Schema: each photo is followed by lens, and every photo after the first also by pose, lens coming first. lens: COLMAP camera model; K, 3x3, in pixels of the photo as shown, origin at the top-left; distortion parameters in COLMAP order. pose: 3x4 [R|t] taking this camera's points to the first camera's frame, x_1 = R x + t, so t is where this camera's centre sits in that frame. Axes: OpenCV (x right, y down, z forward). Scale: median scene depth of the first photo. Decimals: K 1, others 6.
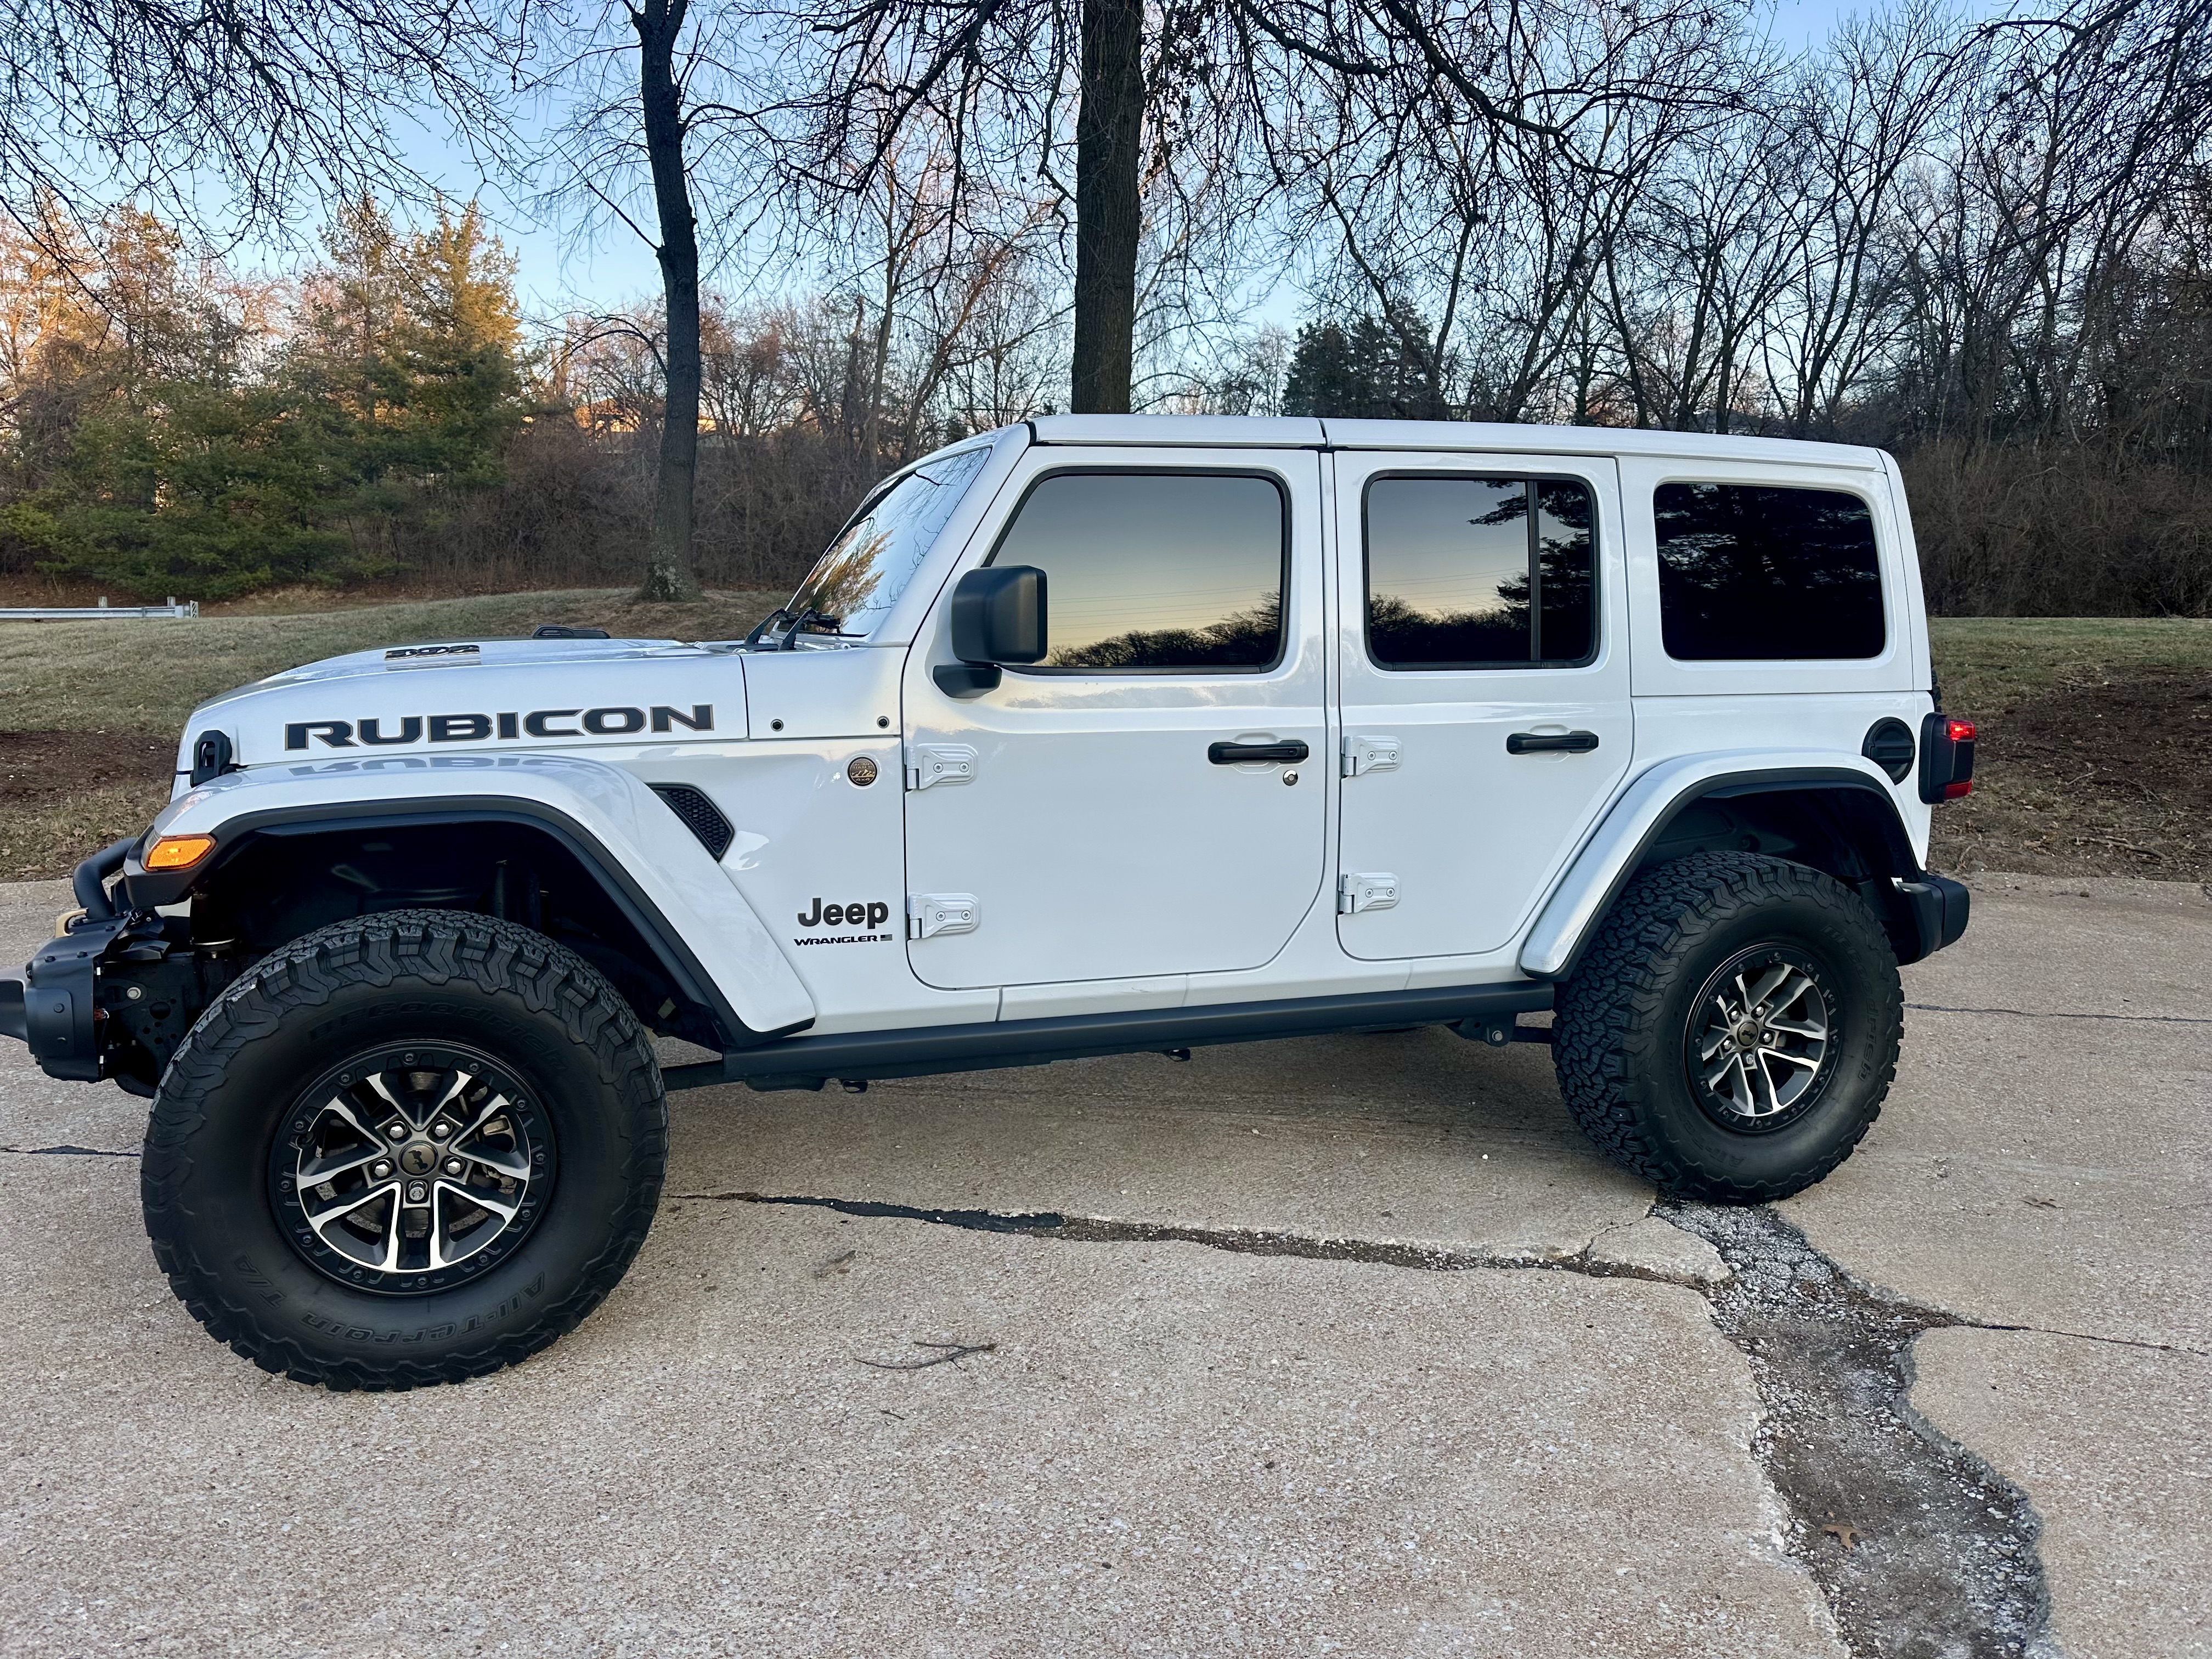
lens RADIAL K [[1534.9, 0, 1106.0], [0, 1534.9, 829.5], [0, 0, 1]] dist [0.109835, -0.149725]
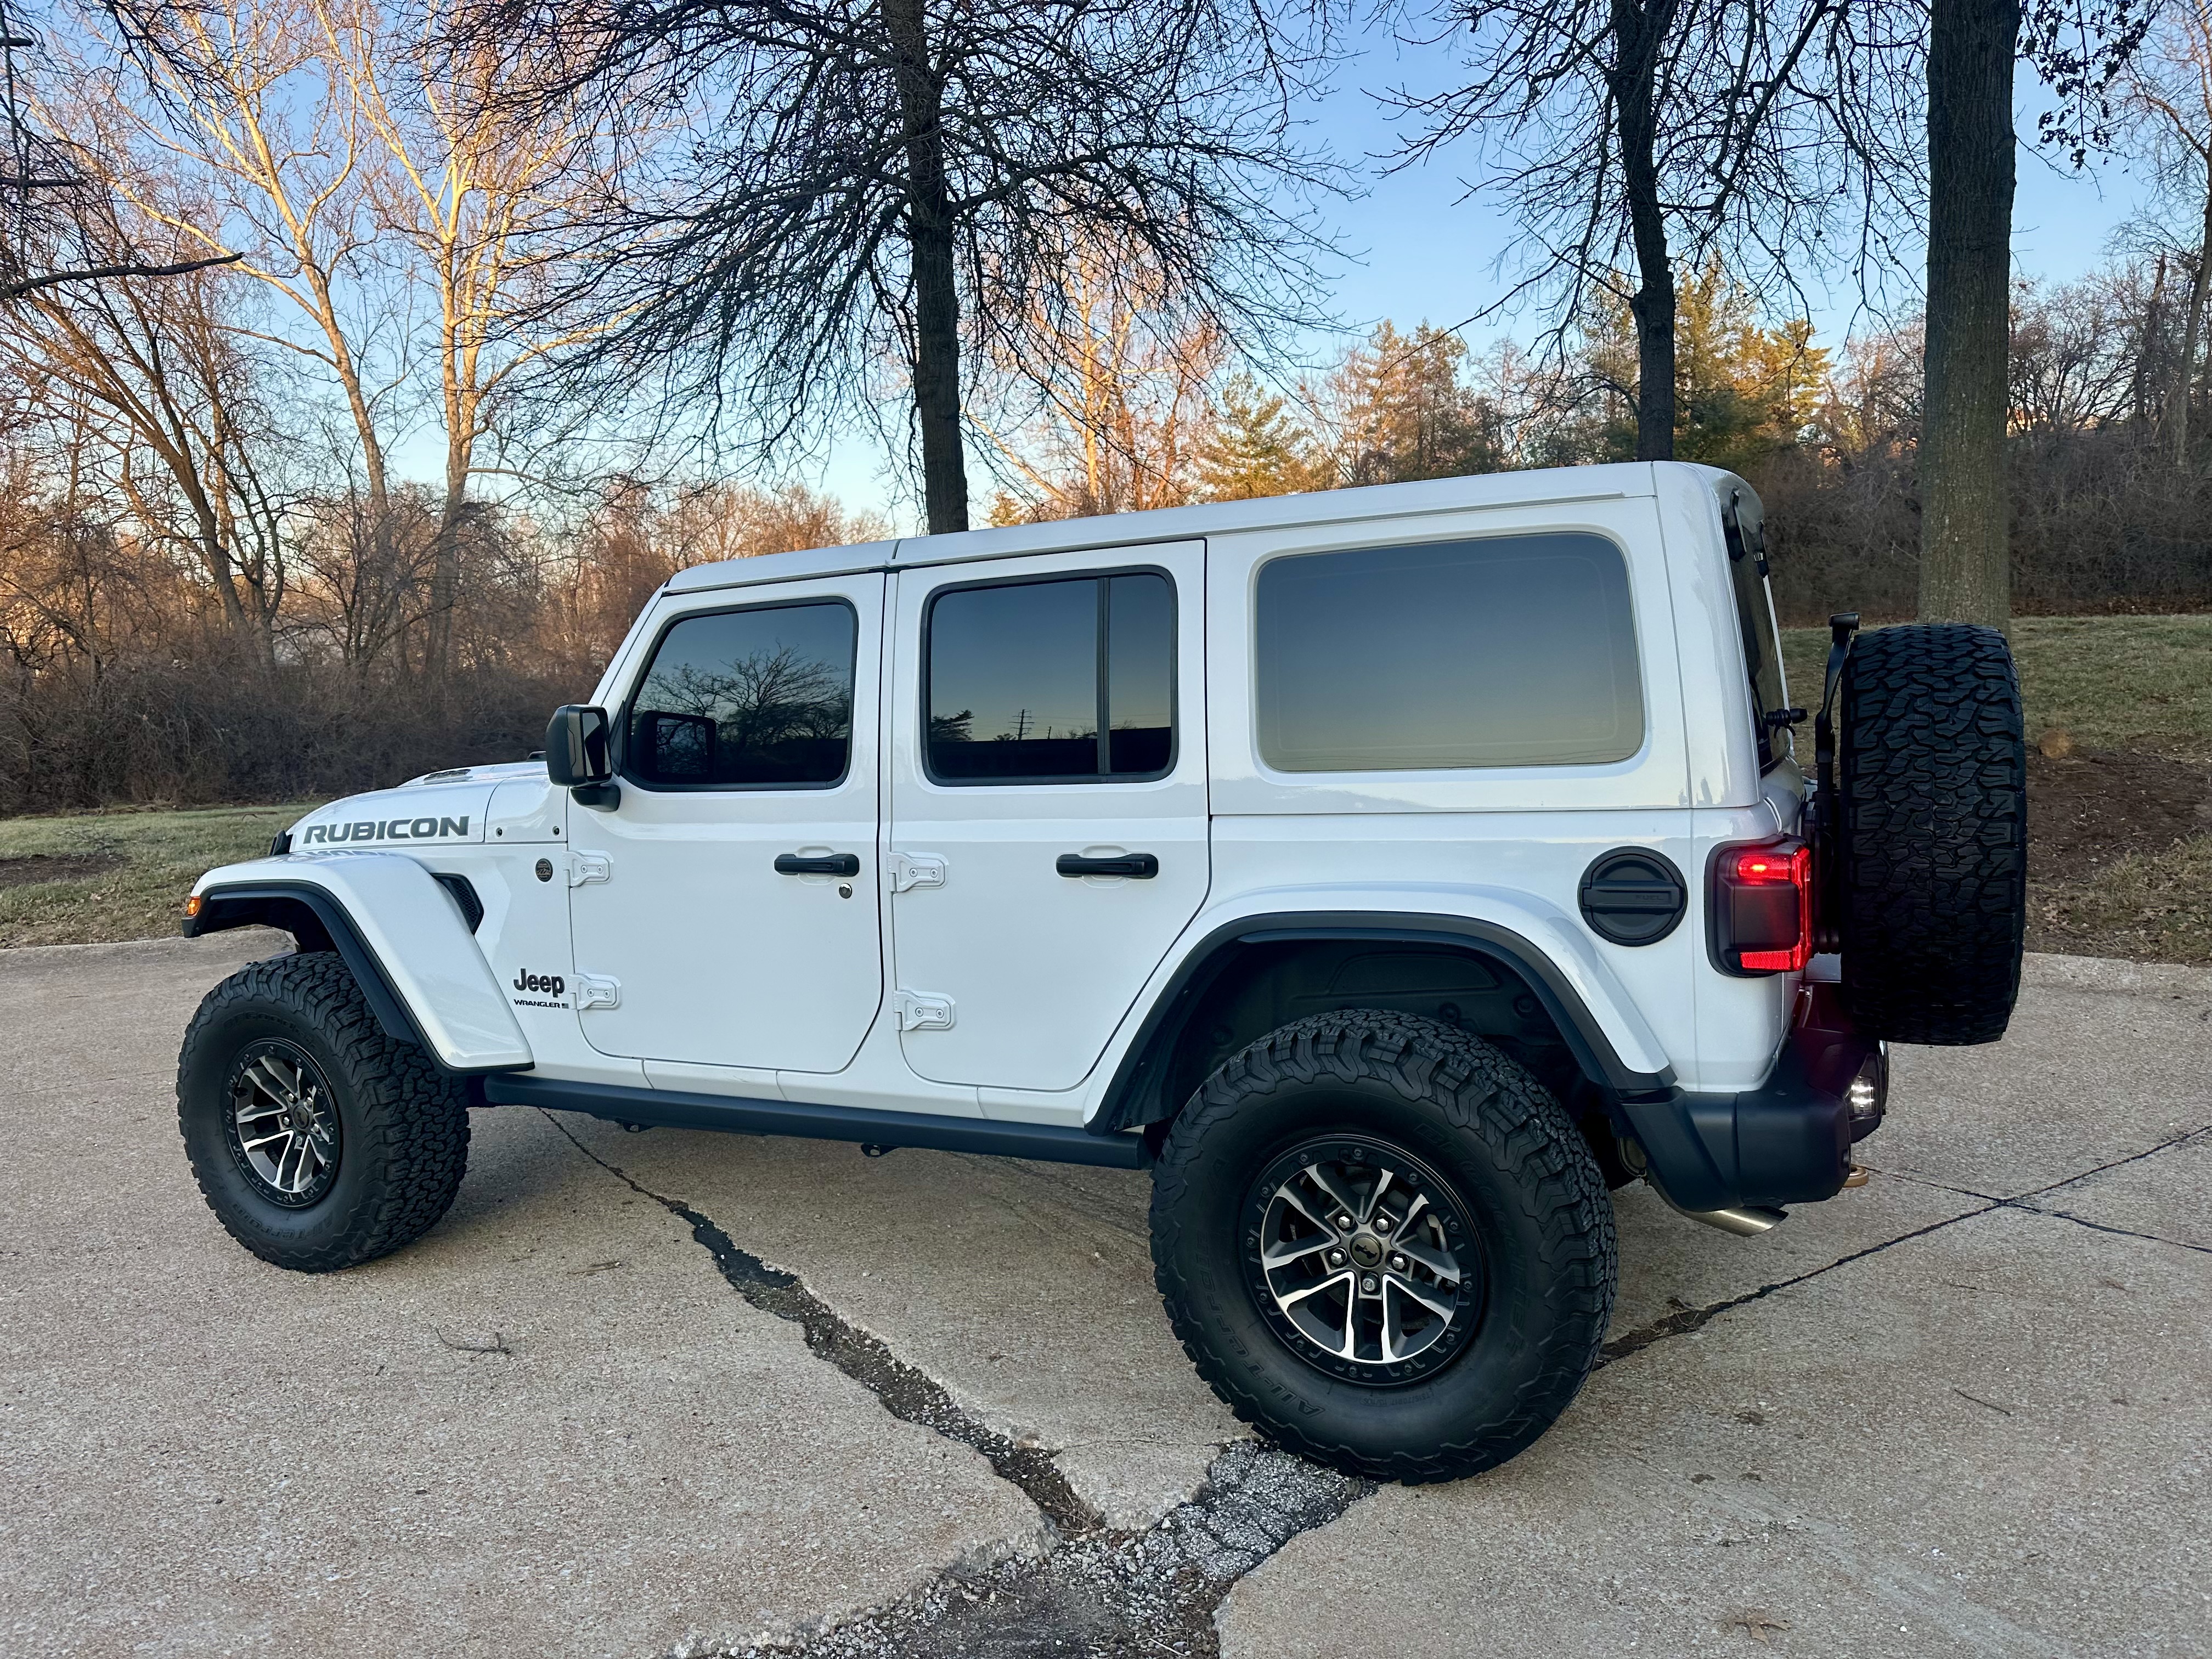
lens RADIAL K [[1655.4, 0, 1061.9], [0, 1655.4, 874.7], [0, 0, 1]] dist [0.110697, 0.001673]
pose [[0.671961, 0.031110, -0.739933, 1.034699], [-0.066813, 0.997590, -0.018732, -0.033385], [0.737567, 0.062024, 0.672420, 0.361678]]
